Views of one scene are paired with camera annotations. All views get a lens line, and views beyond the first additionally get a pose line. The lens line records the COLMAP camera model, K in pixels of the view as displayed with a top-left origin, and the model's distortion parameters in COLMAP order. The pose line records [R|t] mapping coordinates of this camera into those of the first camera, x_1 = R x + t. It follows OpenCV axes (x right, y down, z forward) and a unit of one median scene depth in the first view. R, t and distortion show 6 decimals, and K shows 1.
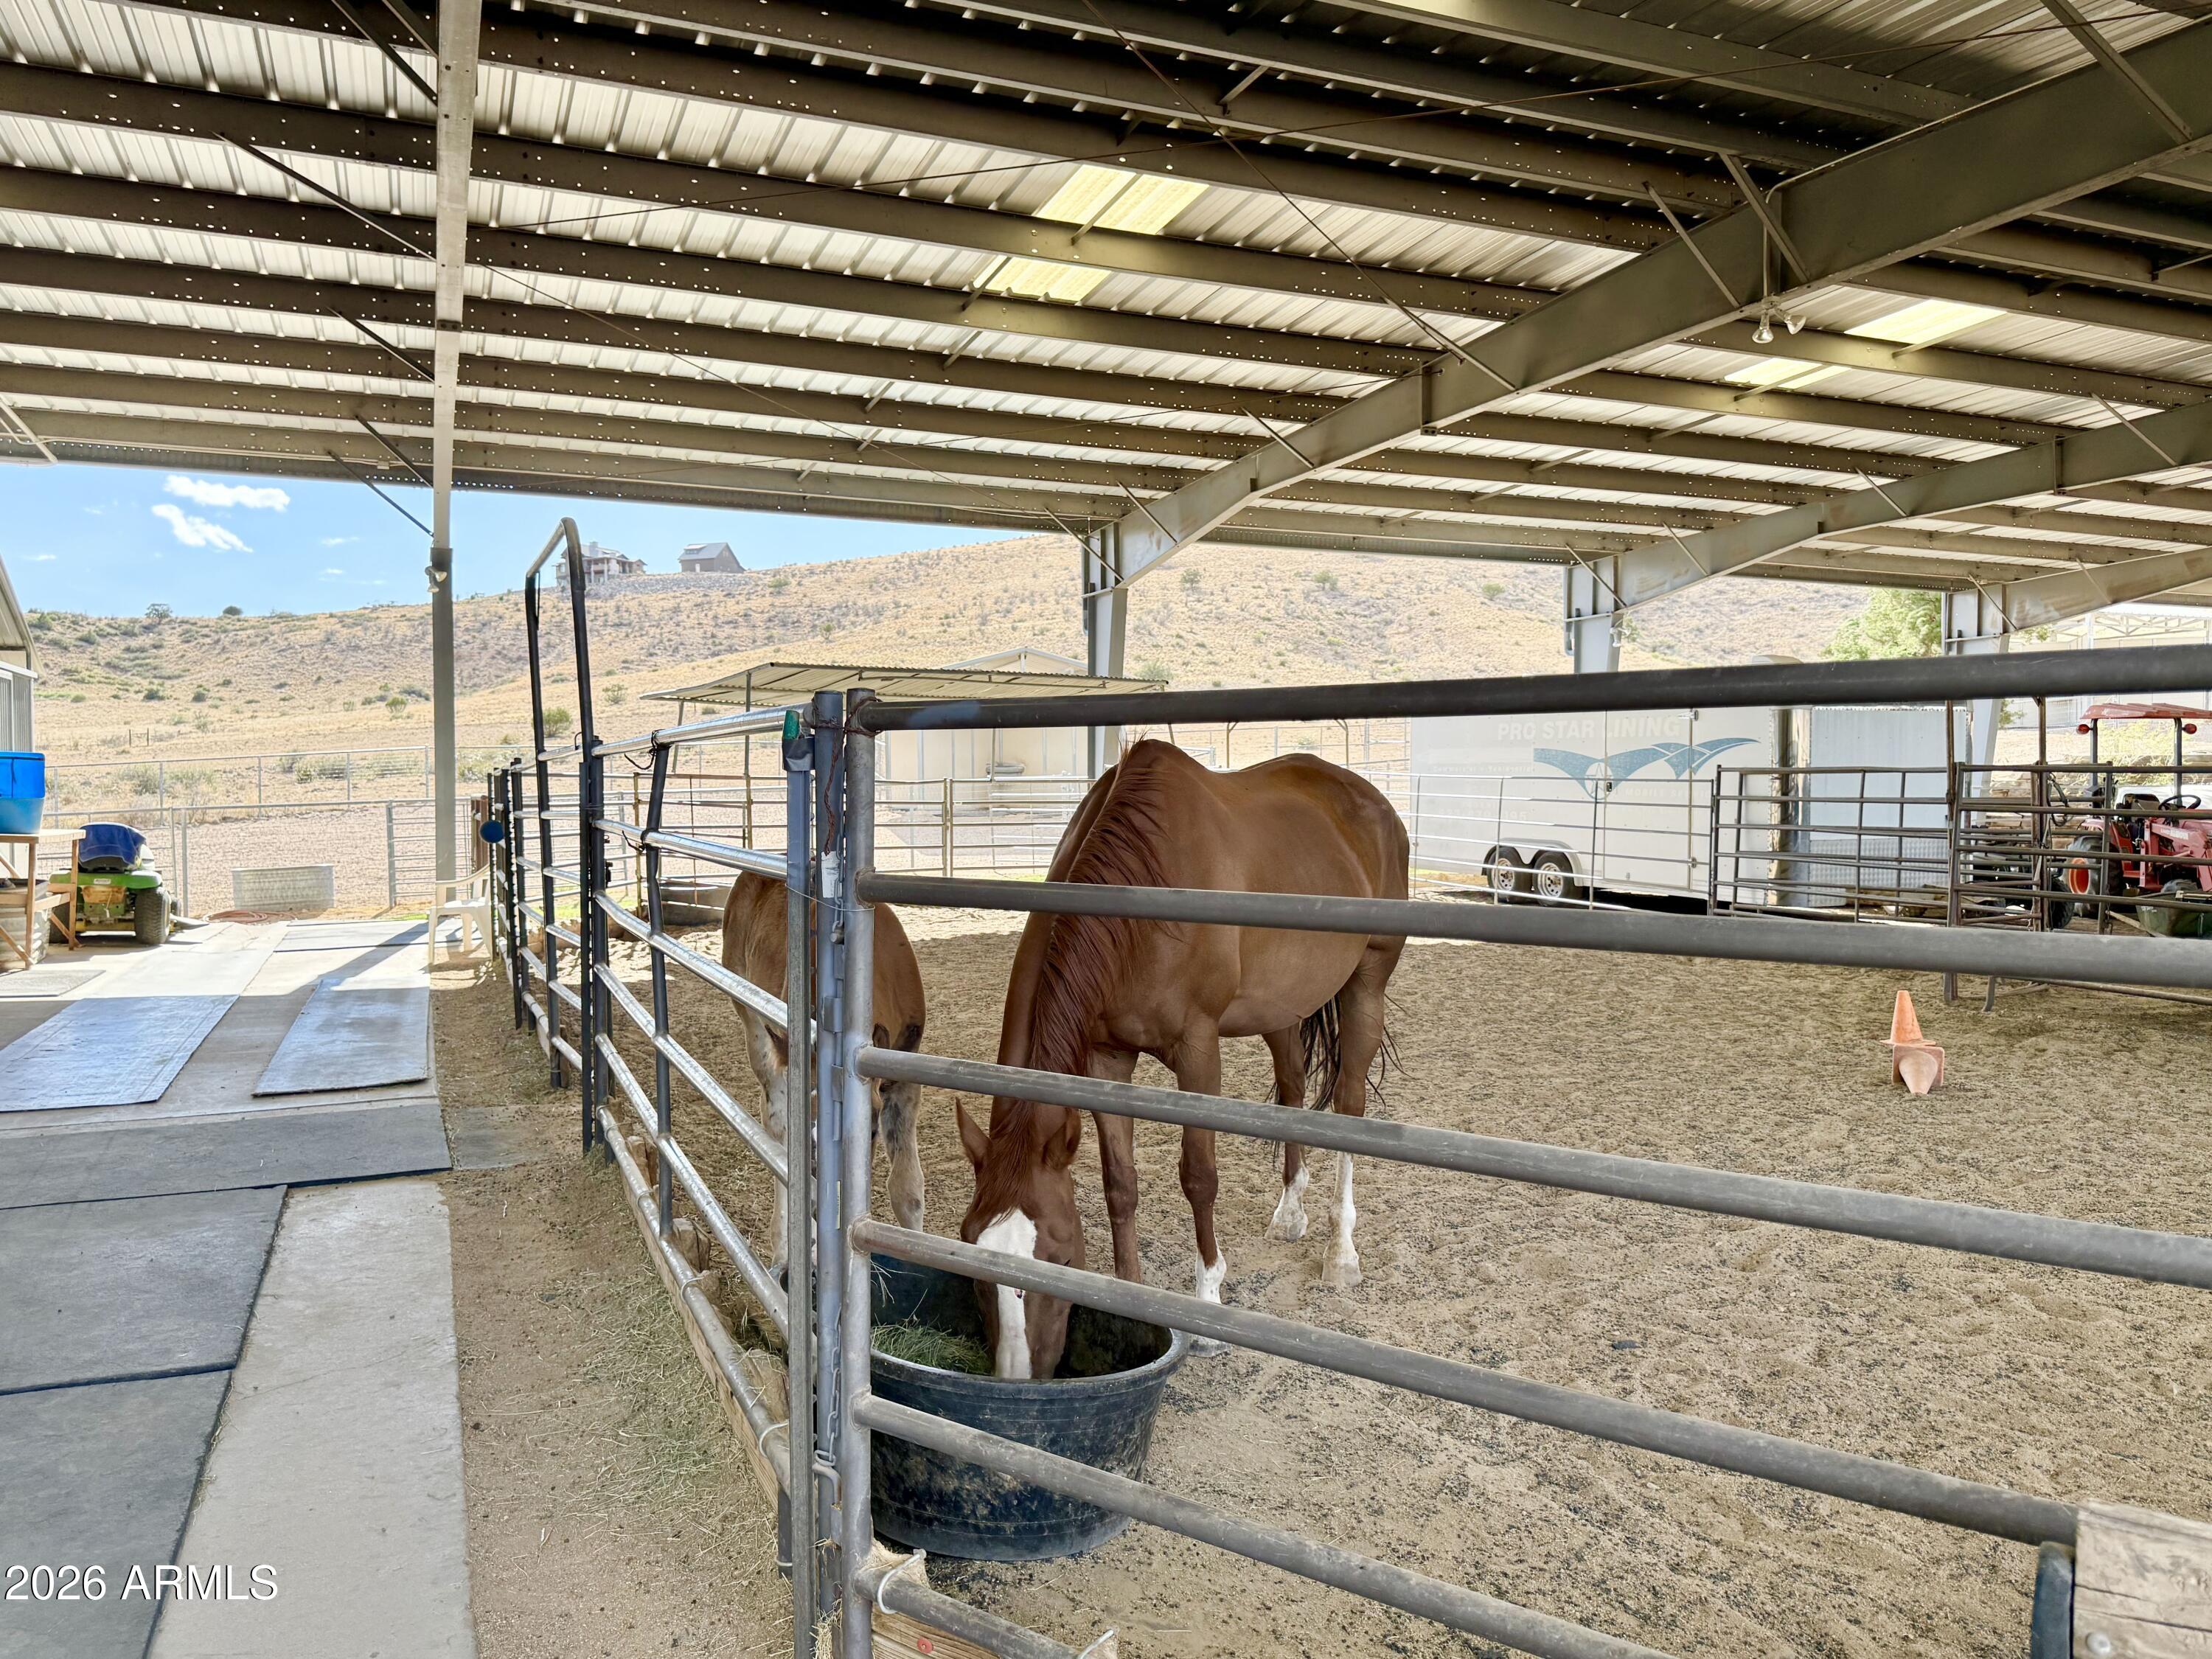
lens RADIAL K [[1621.2, 0, 1106.0], [0, 1621.2, 829.5], [0, 0, 1]] dist [-0.058757, 0.000388]
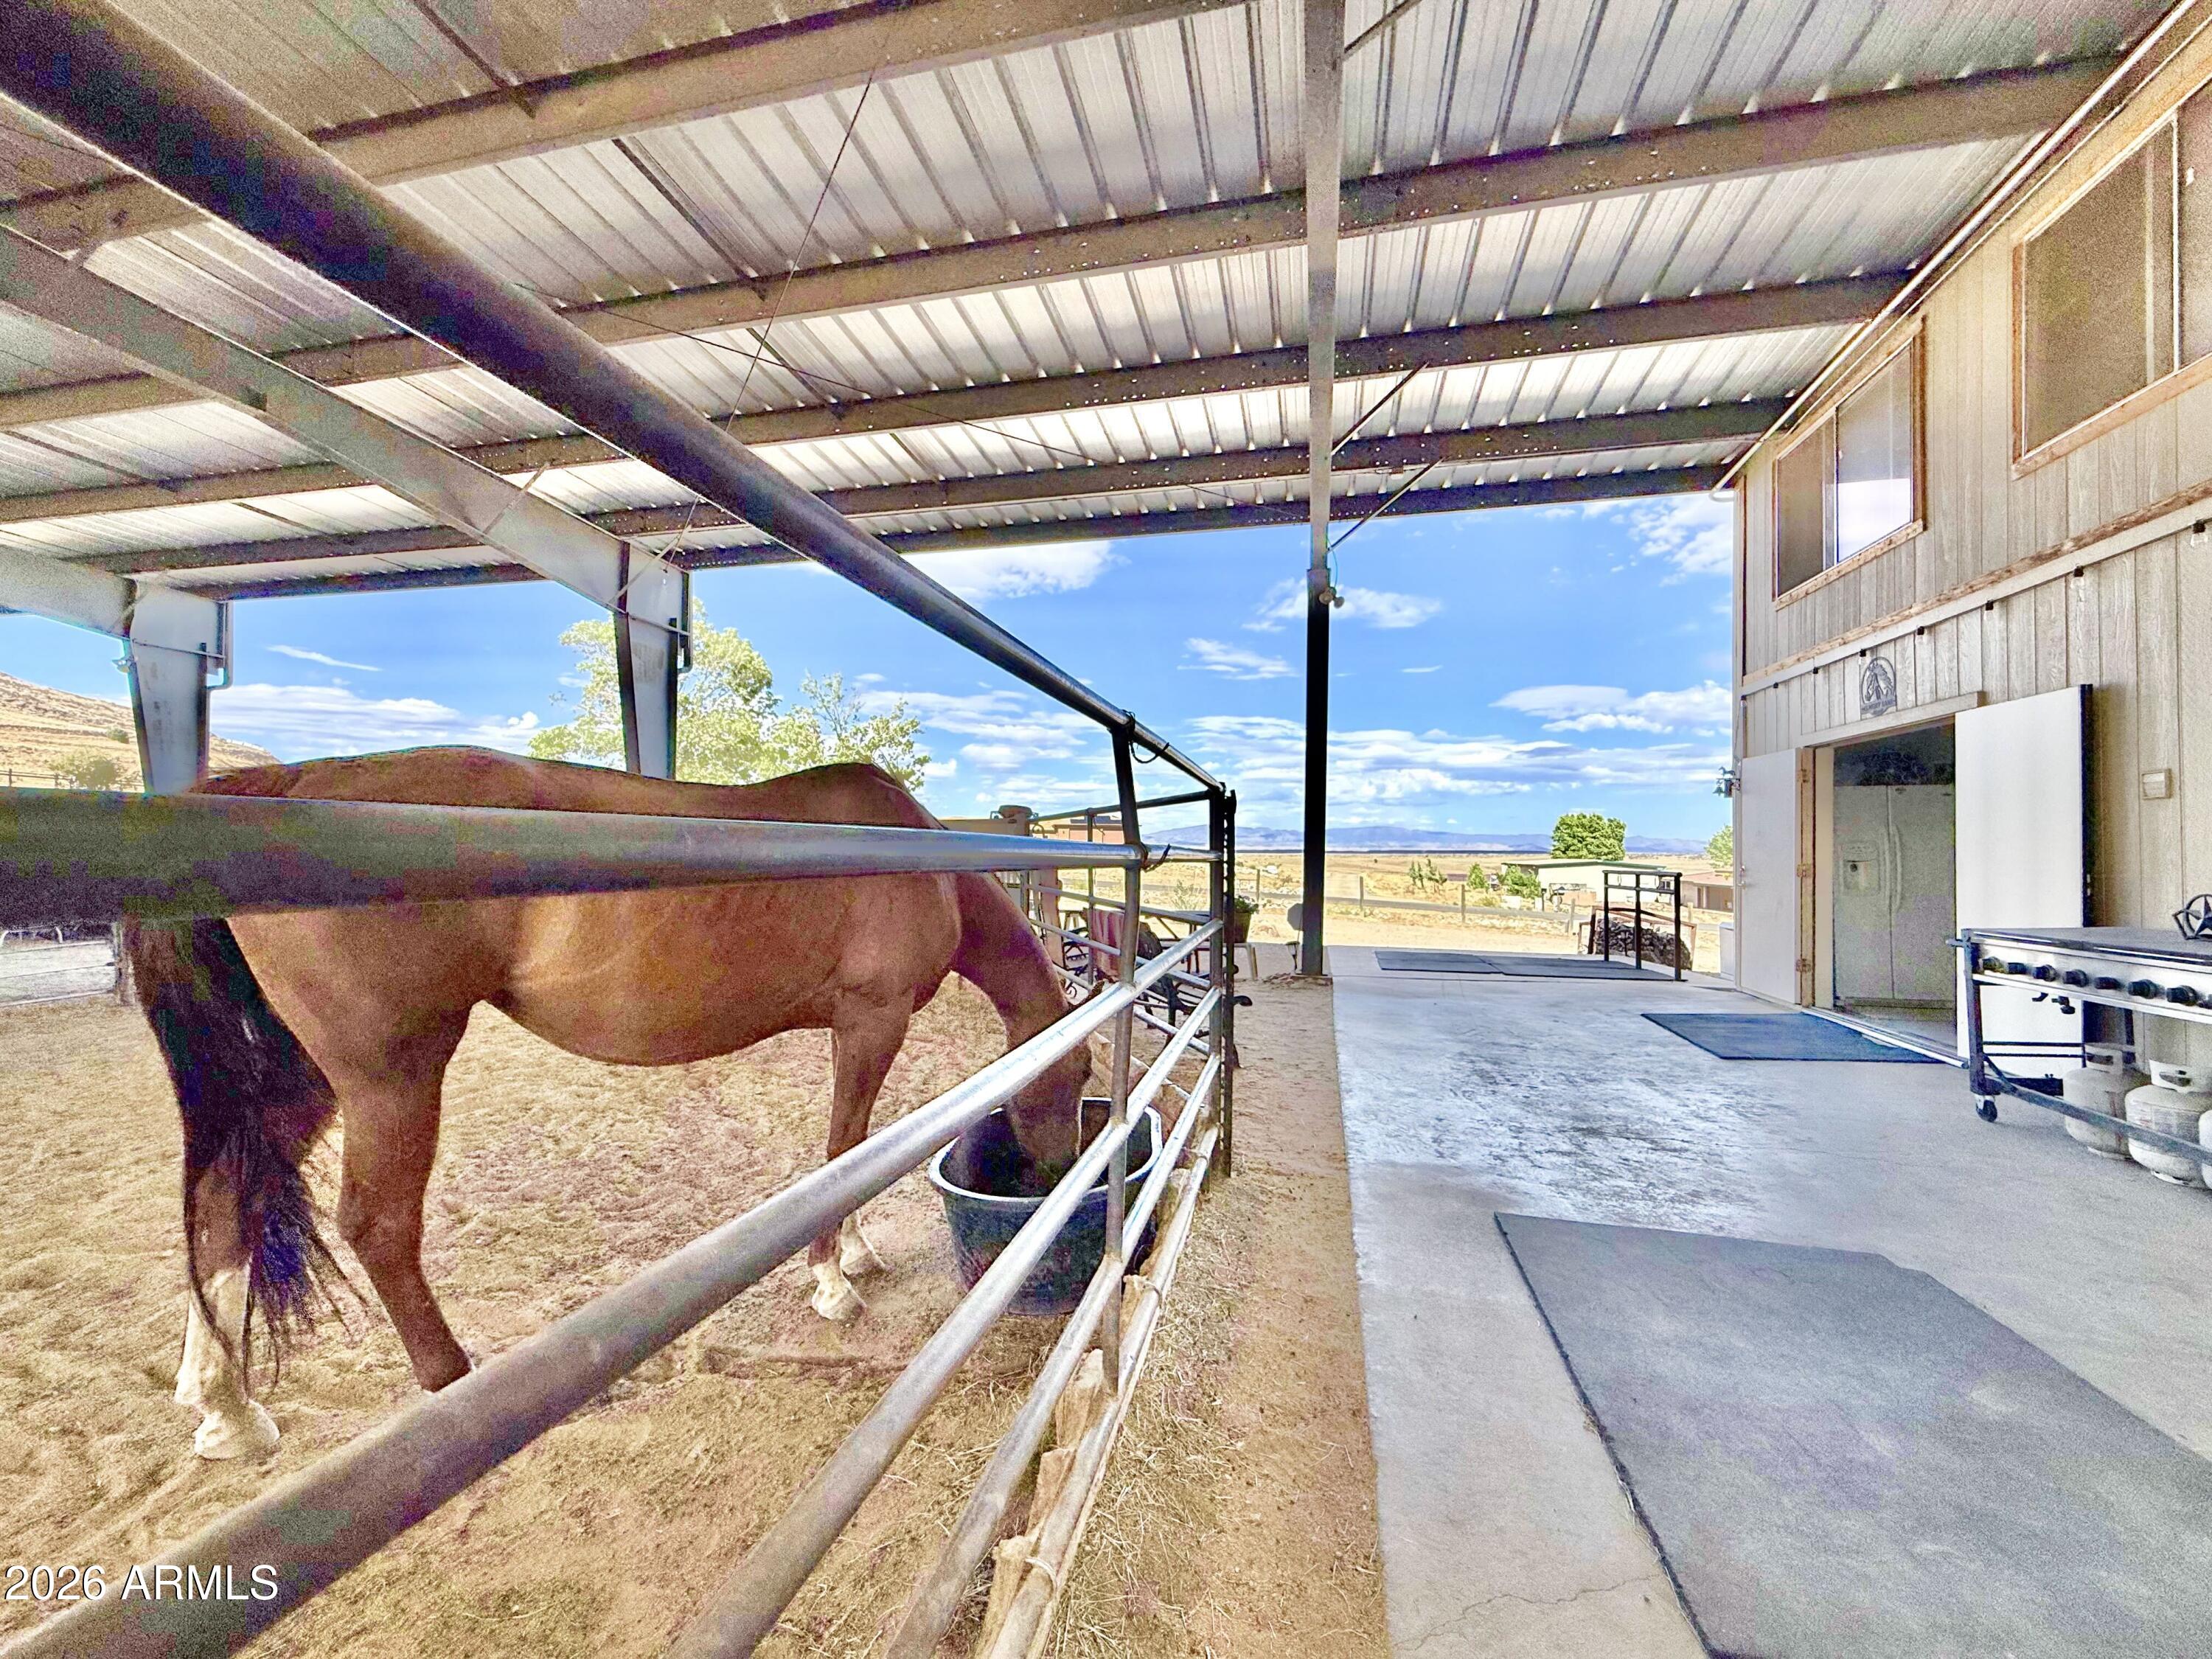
lens RADIAL K [[886.5, 0, 1106.0], [0, 886.5, 829.5], [0, 0, 1]] dist [0.000110, 0.000021]
pose [[0.810585, -0.021859, -0.585213, -0.206526], [-0.024588, 0.997152, -0.071304, -0.002140], [0.585104, 0.072187, 0.807739, 0.499187]]
